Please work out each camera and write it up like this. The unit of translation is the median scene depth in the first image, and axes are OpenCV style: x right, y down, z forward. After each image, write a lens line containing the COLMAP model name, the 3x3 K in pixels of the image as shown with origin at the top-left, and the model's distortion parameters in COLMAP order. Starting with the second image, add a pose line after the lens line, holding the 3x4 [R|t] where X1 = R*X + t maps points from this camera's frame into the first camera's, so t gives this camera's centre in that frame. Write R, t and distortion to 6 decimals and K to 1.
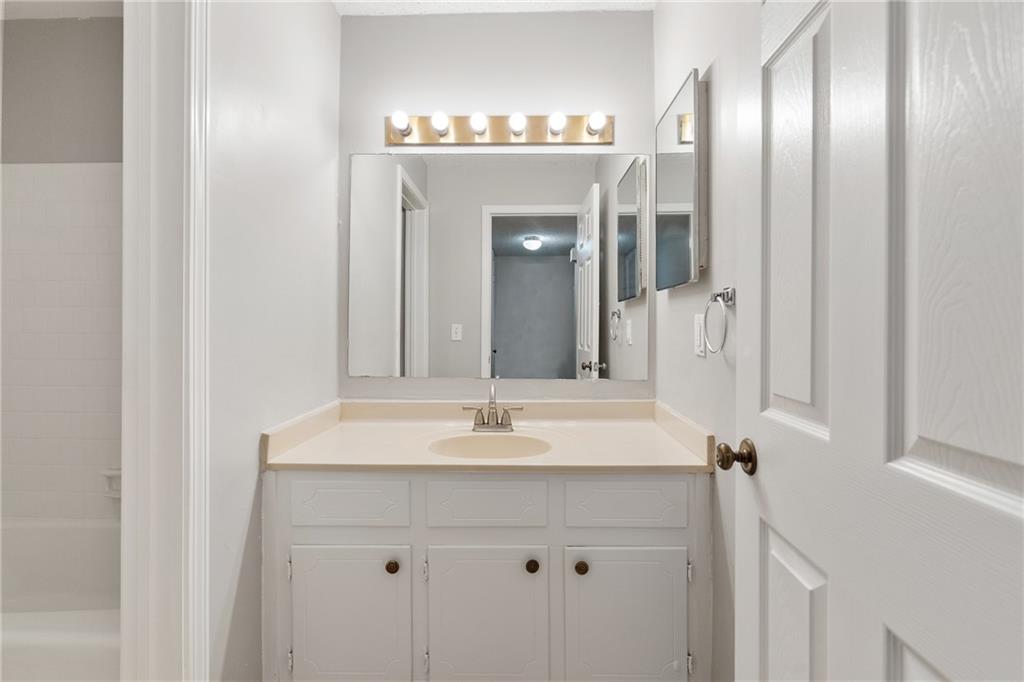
lens RADIAL K [[469.5, 0, 511.6], [0, 469.5, 321.0], [0, 0, 1]] dist [-0.005554, 0.002177]
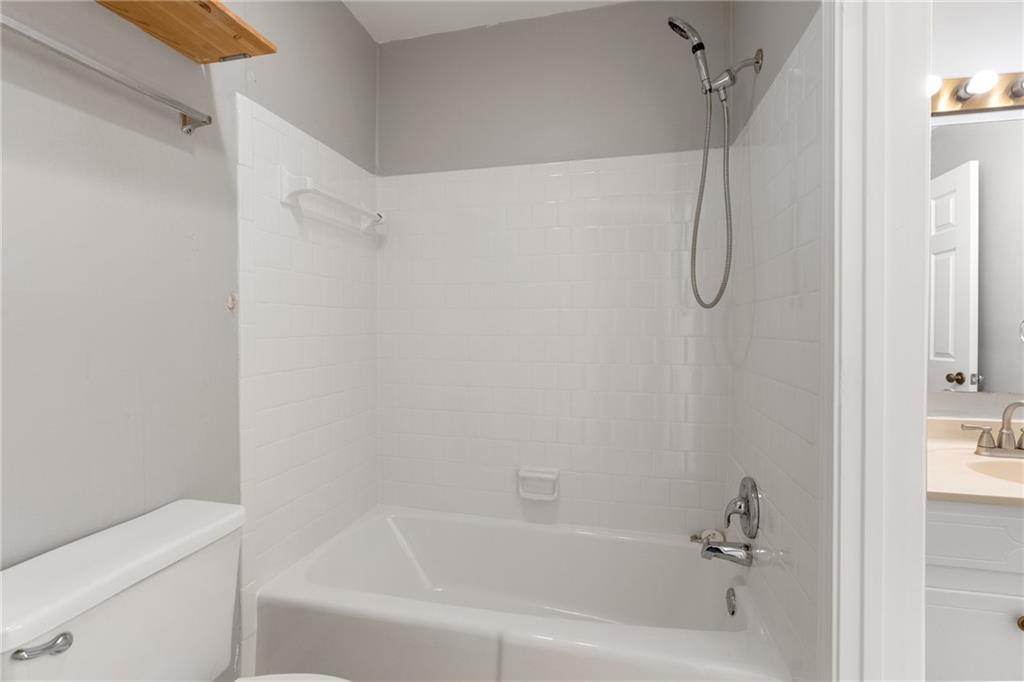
lens RADIAL K [[469.5, 0, 512.6], [0, 469.5, 339.2], [0, 0, 1]] dist [-0.005554, 0.002177]
pose [[0.977430, 0.003039, -0.211237, -0.713901], [0.003134, 0.999578, 0.028882, -0.000388], [0.211235, -0.028893, 0.977008, 0.006111]]
